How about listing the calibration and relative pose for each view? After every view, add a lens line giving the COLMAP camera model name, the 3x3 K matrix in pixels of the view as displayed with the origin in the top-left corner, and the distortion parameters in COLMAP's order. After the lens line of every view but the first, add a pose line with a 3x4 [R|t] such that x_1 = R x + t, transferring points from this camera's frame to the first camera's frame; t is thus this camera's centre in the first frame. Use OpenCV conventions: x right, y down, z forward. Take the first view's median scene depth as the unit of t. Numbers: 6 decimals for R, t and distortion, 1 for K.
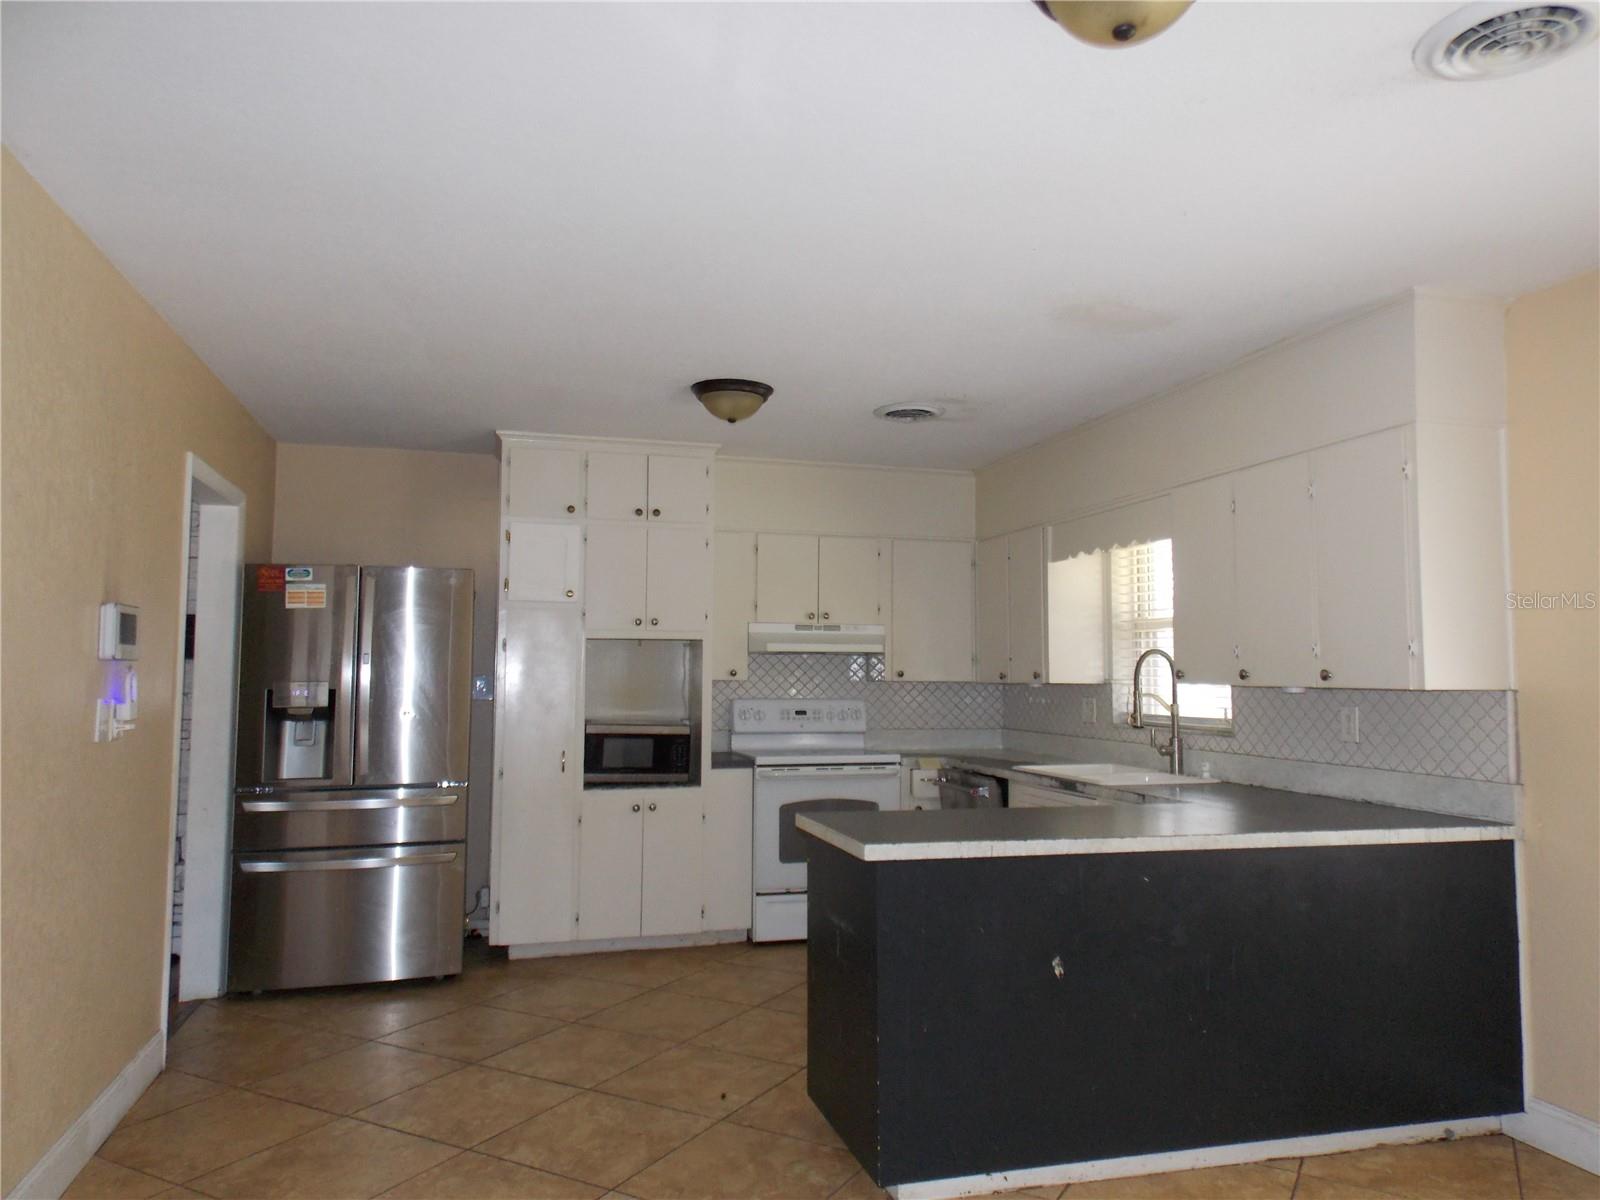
lens RADIAL K [[1128.8, 0, 795.4], [0, 1128.8, 580.9], [0, 0, 1]] dist [0.054817, -0.020251]
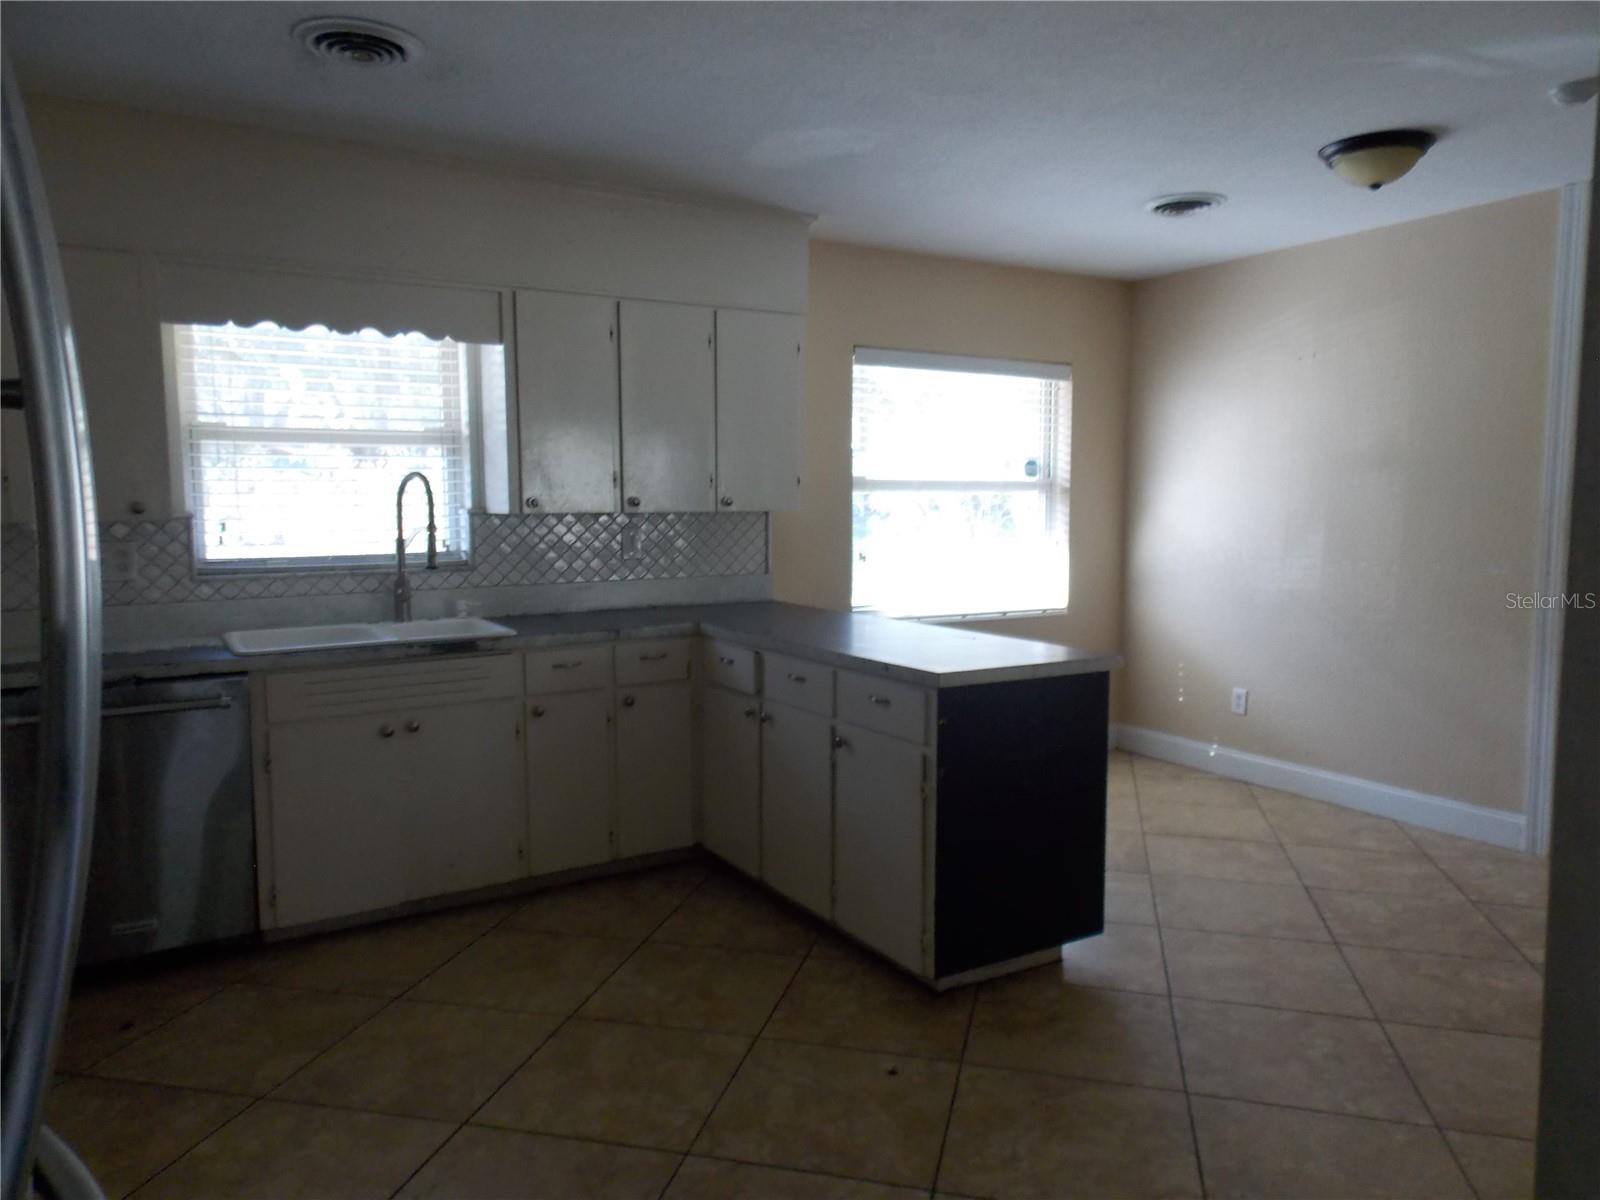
lens RADIAL K [[1128.8, 0, 810.0], [0, 1128.8, 624.5], [0, 0, 1]] dist [0.054817, -0.020251]
pose [[-0.274031, -0.114704, 0.954856, -0.546861], [-0.074936, 0.992390, 0.097707, 0.068975], [-0.958797, -0.044779, -0.280541, 0.958179]]
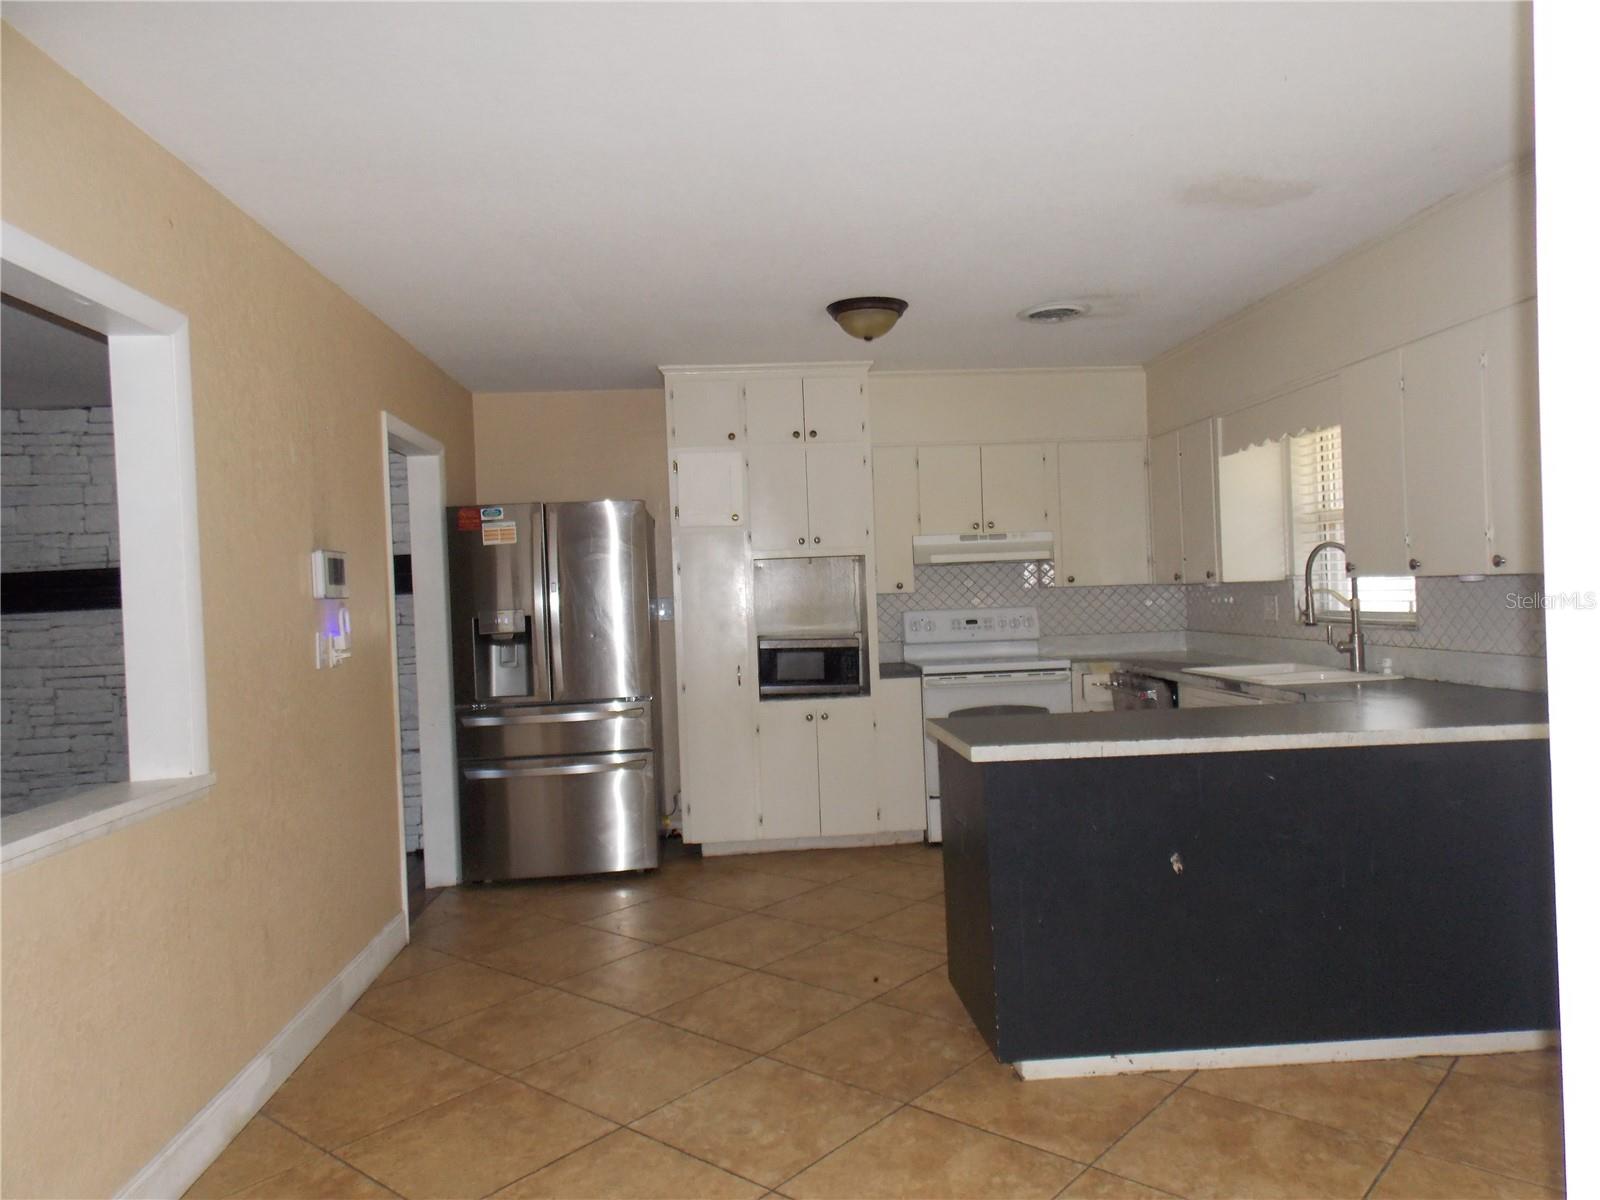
lens RADIAL K [[1128.8, 0, 794.9], [0, 1128.8, 583.2], [0, 0, 1]] dist [0.054817, -0.020251]
pose [[0.978686, -0.043936, -0.200606, 0.070058], [0.059703, 0.995526, 0.073232, -0.001665], [0.196491, -0.083648, 0.976931, -0.020761]]
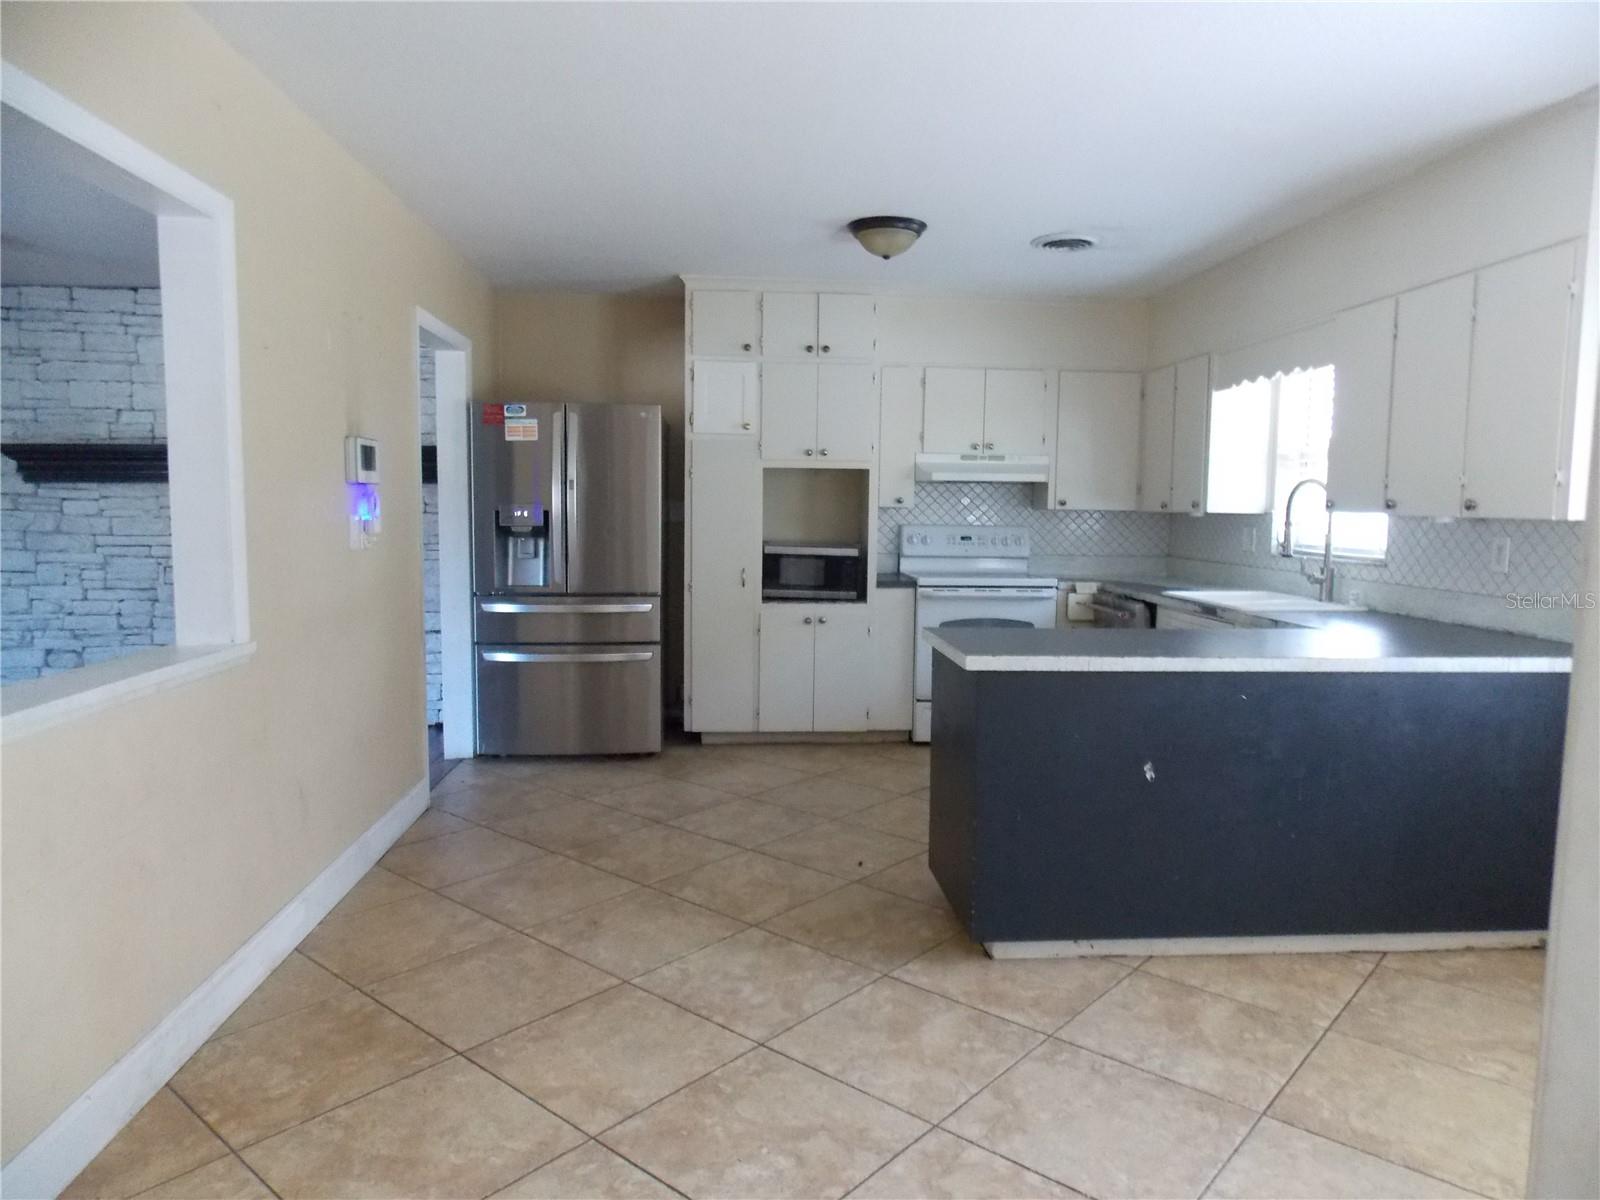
lens RADIAL K [[1068.4, 0, 795.7], [0, 1068.4, 581.9], [0, 0, 1]] dist [0.006044, -0.002240]
pose [[0.980144, 0.022845, -0.196969, 0.060070], [0.008157, 0.987855, 0.155164, -0.000050], [0.198122, -0.153690, 0.968053, -0.015300]]
